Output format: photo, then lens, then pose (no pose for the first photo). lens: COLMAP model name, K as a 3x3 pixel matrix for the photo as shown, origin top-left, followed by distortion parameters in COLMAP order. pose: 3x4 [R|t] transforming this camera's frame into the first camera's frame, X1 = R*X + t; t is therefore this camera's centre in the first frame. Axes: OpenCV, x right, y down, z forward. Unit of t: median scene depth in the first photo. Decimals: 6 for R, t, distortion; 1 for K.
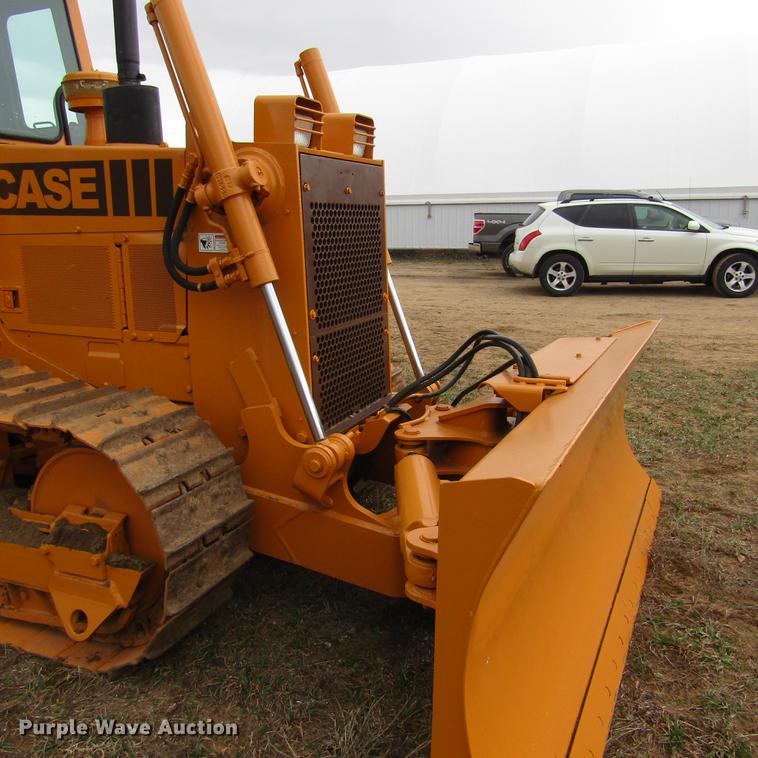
lens RADIAL K [[720.4, 0, 379.0], [0, 720.4, 379.0], [0, 0, 1]] dist [-0.008506, 0.002915]
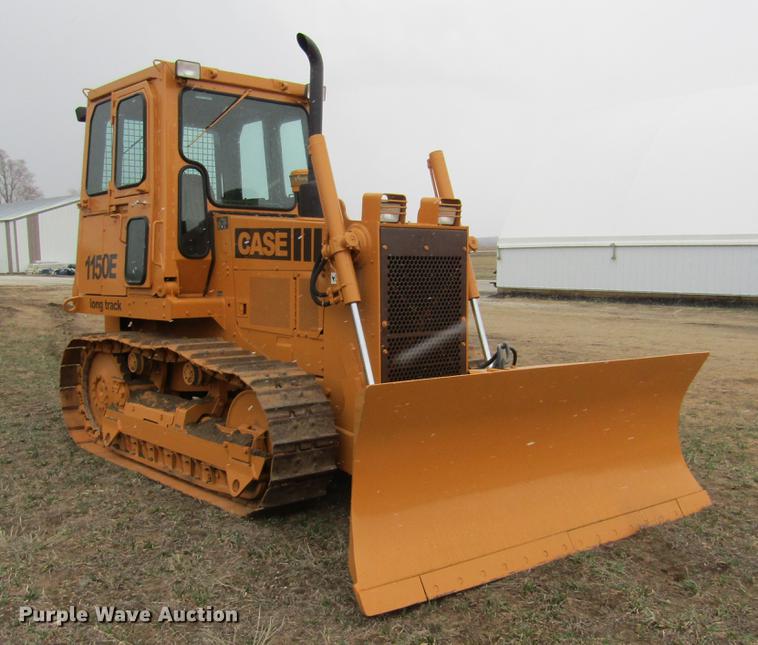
lens RADIAL K [[850.6, 0, 378.8], [0, 850.6, 372.1], [0, 0, 1]] dist [-0.015765, 0.004243]
pose [[0.904230, 0.076103, -0.420211, 0.675091], [-0.110085, 0.992276, -0.057180, 0.122732], [0.412614, 0.097963, 0.905623, -0.694173]]
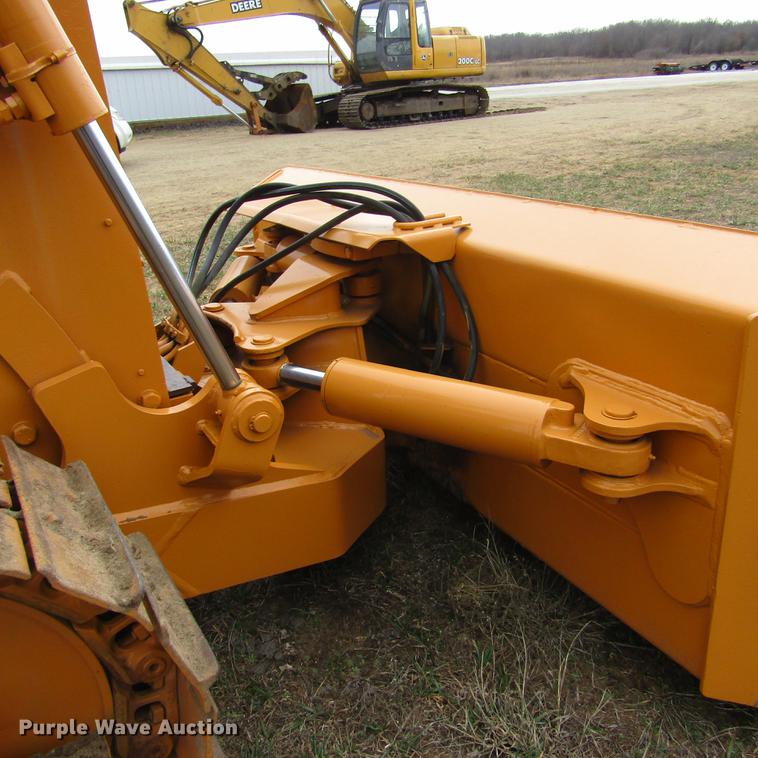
lens RADIAL K [[720.4, 0, 379.0], [0, 720.4, 379.0], [0, 0, 1]] dist [-0.008506, 0.002915]
pose [[0.579832, -0.328441, 0.745601, -0.418961], [0.217467, 0.944333, 0.246866, -0.038216], [-0.785177, 0.019003, 0.618980, 0.478698]]
